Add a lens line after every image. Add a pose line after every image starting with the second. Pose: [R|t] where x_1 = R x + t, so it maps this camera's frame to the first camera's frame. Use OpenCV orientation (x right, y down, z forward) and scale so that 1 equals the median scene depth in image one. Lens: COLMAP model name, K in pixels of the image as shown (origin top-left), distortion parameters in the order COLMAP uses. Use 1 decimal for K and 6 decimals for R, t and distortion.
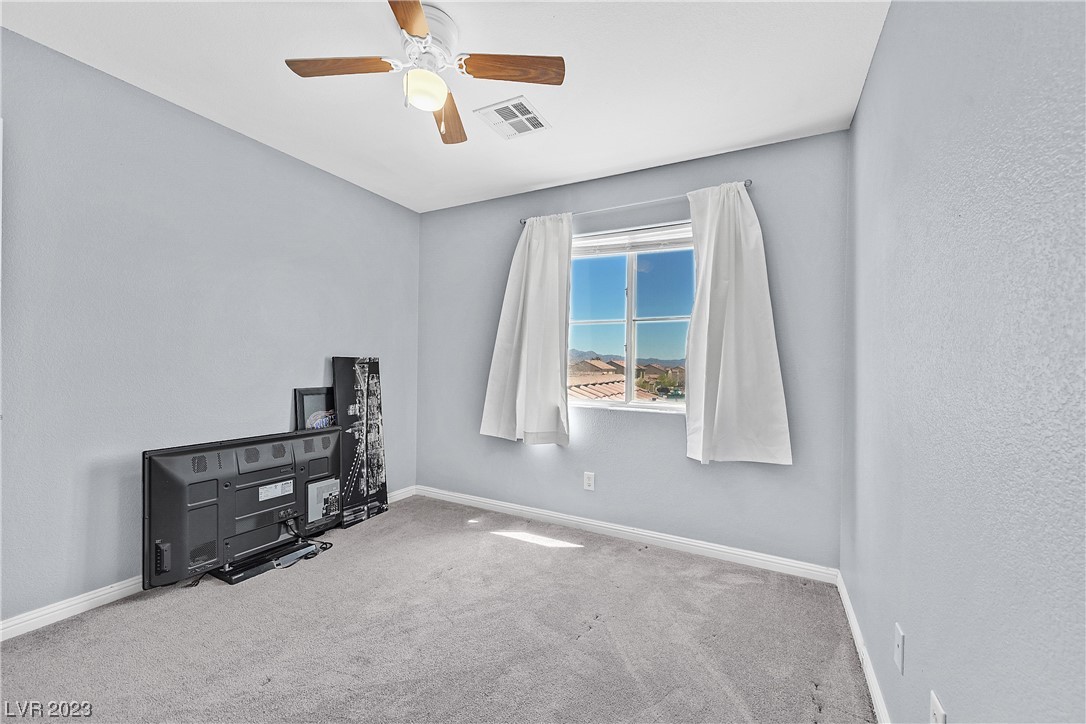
lens RADIAL K [[425.2, 0, 546.6], [0, 425.2, 362.5], [0, 0, 1]] dist [-0.000348, 0.000056]
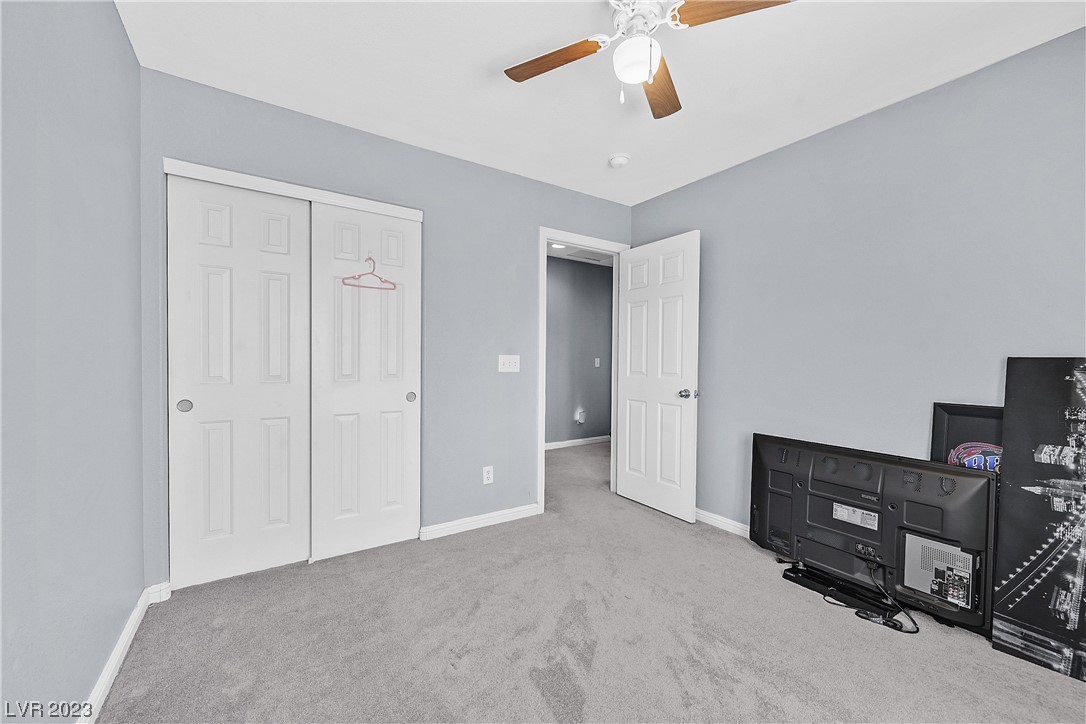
lens RADIAL K [[425.2, 0, 546.6], [0, 425.2, 362.5], [0, 0, 1]] dist [-0.000348, 0.000056]
pose [[-0.478393, -0.012440, -0.878058, 0.359238], [-0.014376, 0.999877, -0.006333, 0.007176], [0.878028, 0.009593, -0.478513, 0.760180]]
